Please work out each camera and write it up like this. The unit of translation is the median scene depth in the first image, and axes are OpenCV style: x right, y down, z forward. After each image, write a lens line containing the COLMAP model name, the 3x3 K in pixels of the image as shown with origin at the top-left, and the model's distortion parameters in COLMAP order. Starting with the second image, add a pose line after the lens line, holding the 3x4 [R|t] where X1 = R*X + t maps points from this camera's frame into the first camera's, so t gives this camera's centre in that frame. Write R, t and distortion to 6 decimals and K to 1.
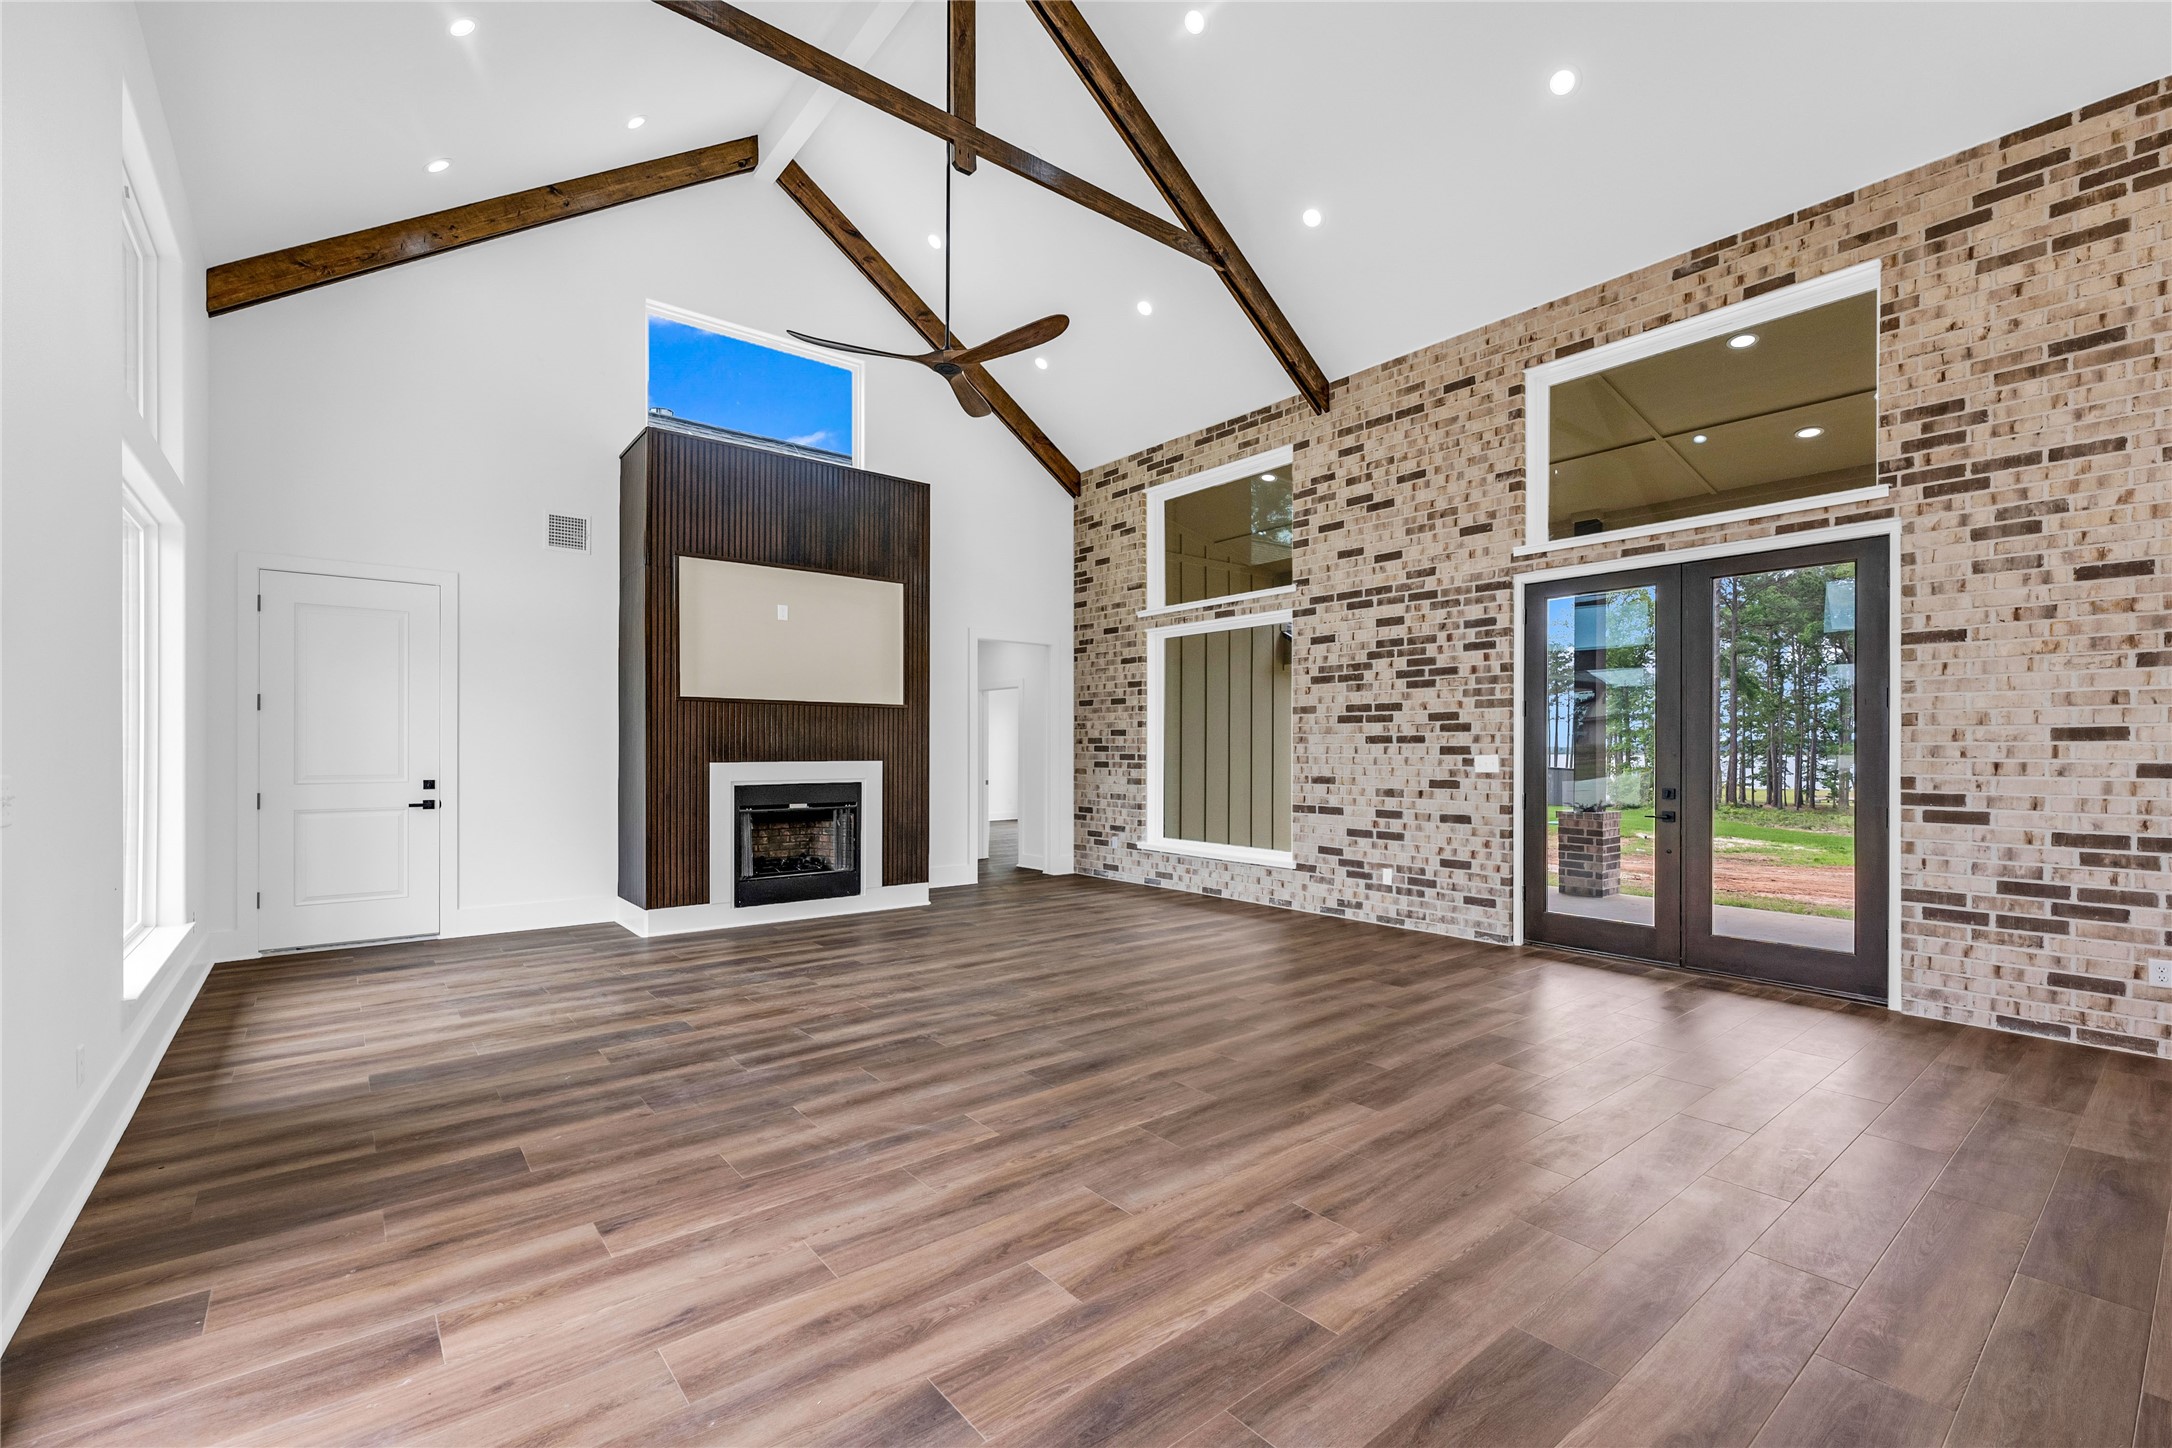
lens RADIAL K [[915.5, 0, 1079.3], [0, 915.5, 750.0], [0, 0, 1]] dist [0.013409, 0.000563]
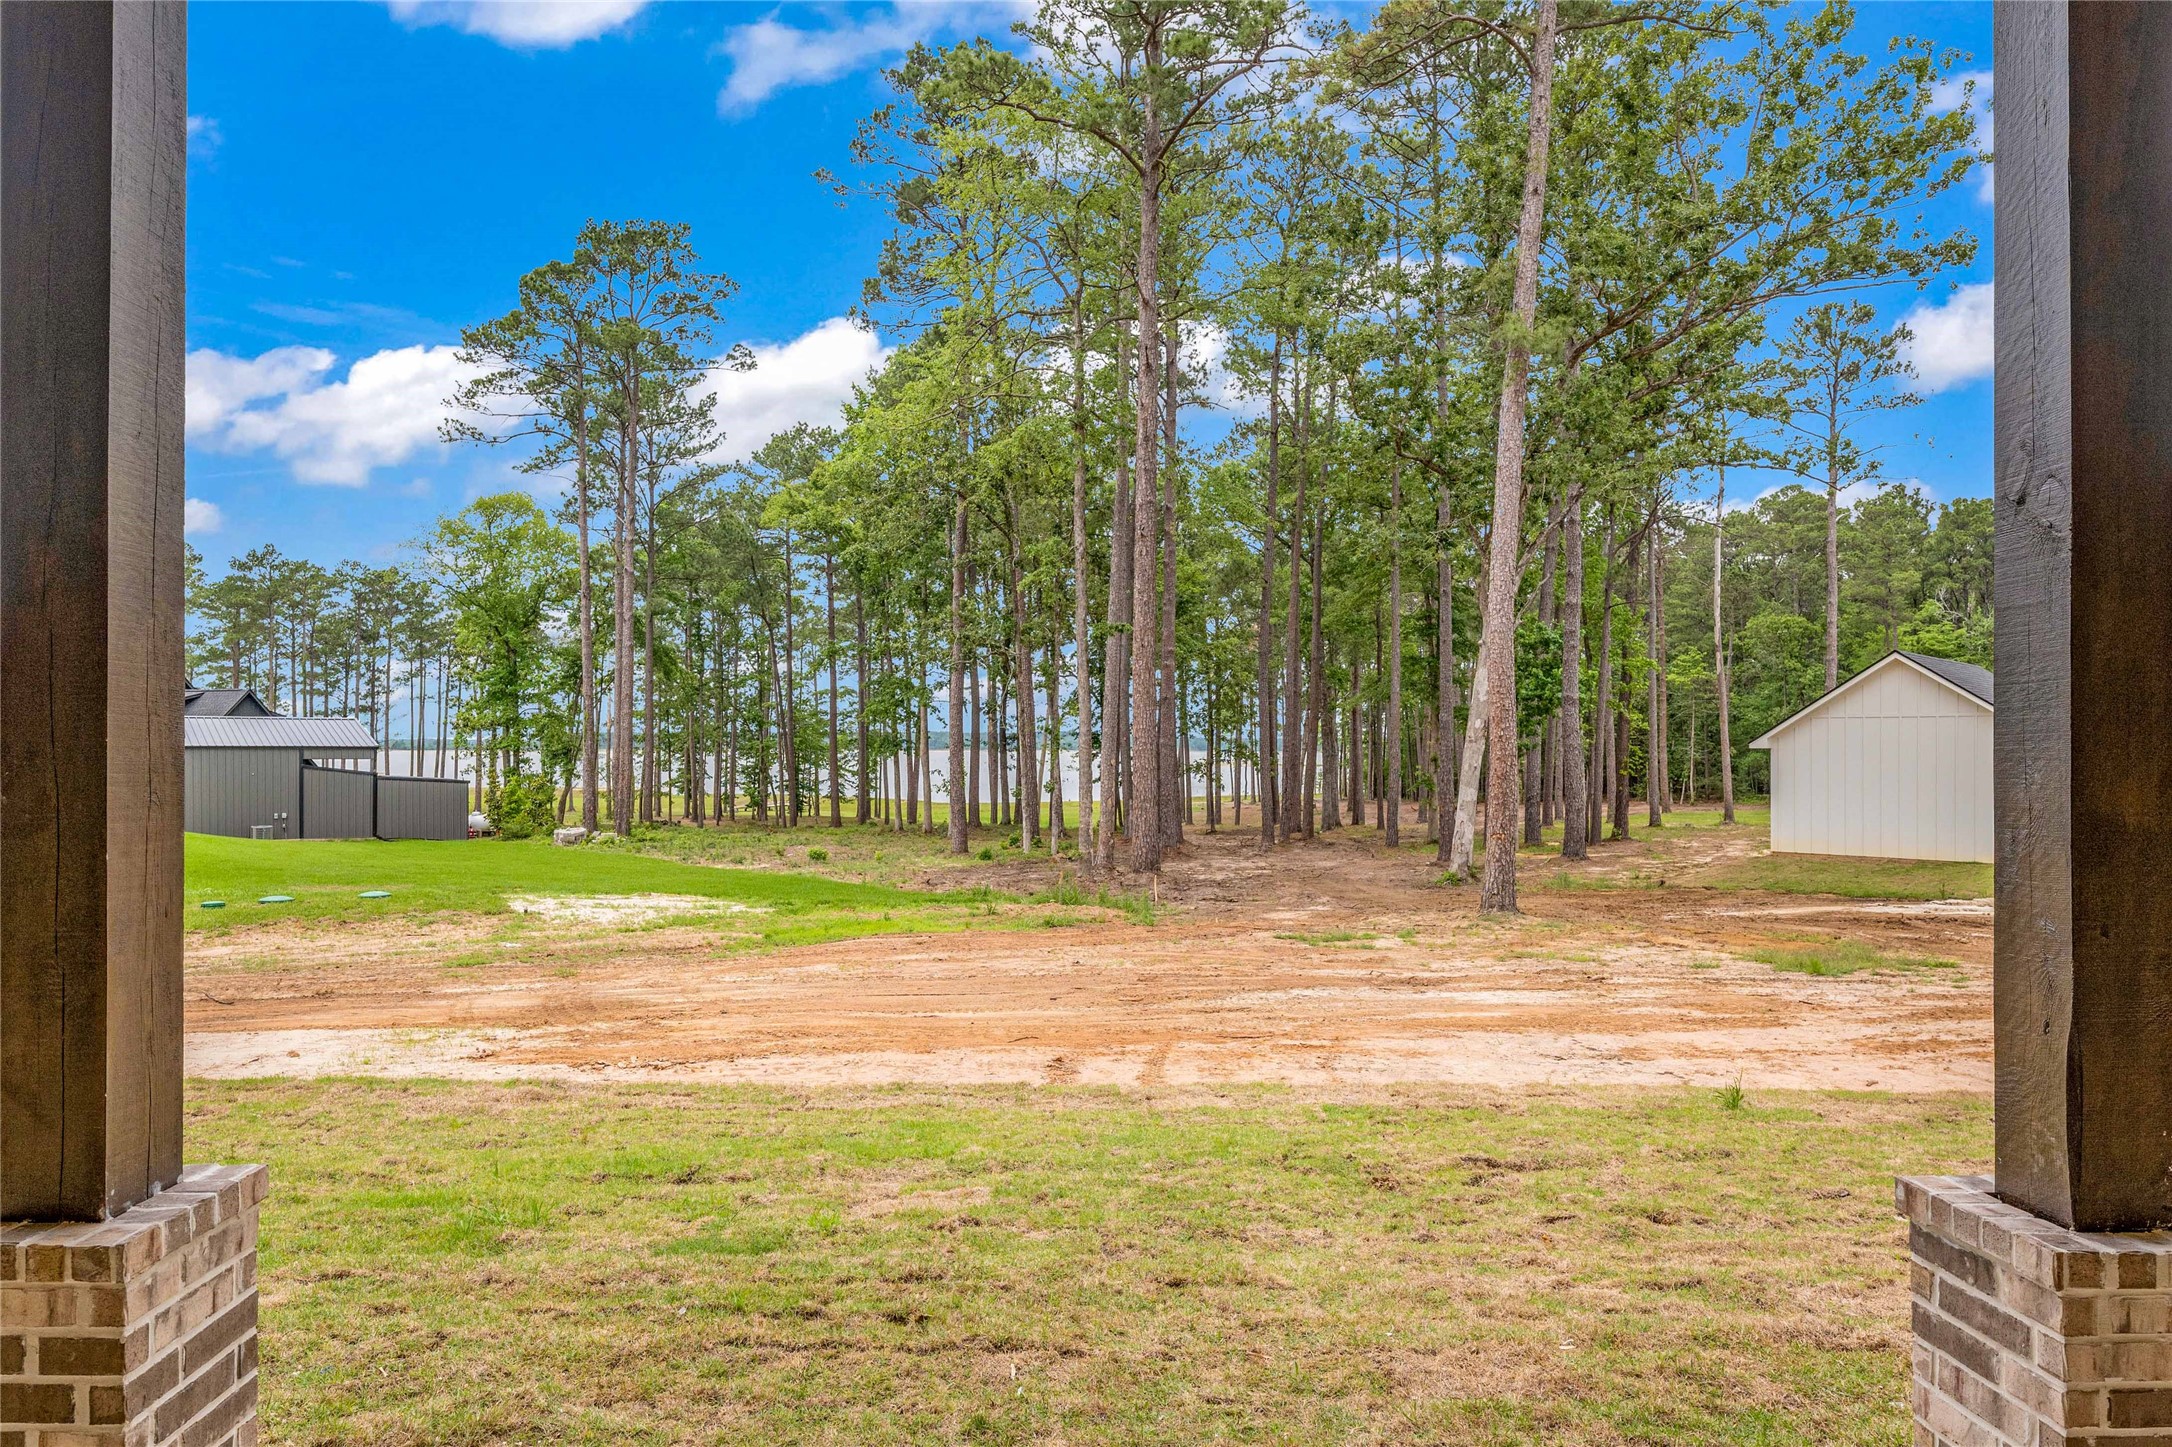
lens RADIAL K [[1348.4, 0, 1069.2], [0, 1348.4, 737.1], [0, 0, 1]] dist [-0.007738, -0.000472]
pose [[0.604224, 0.003497, 0.796807, 0.057851], [-0.000088, 0.999991, -0.004322, -0.003391], [-0.796814, 0.002542, 0.604219, 0.085328]]
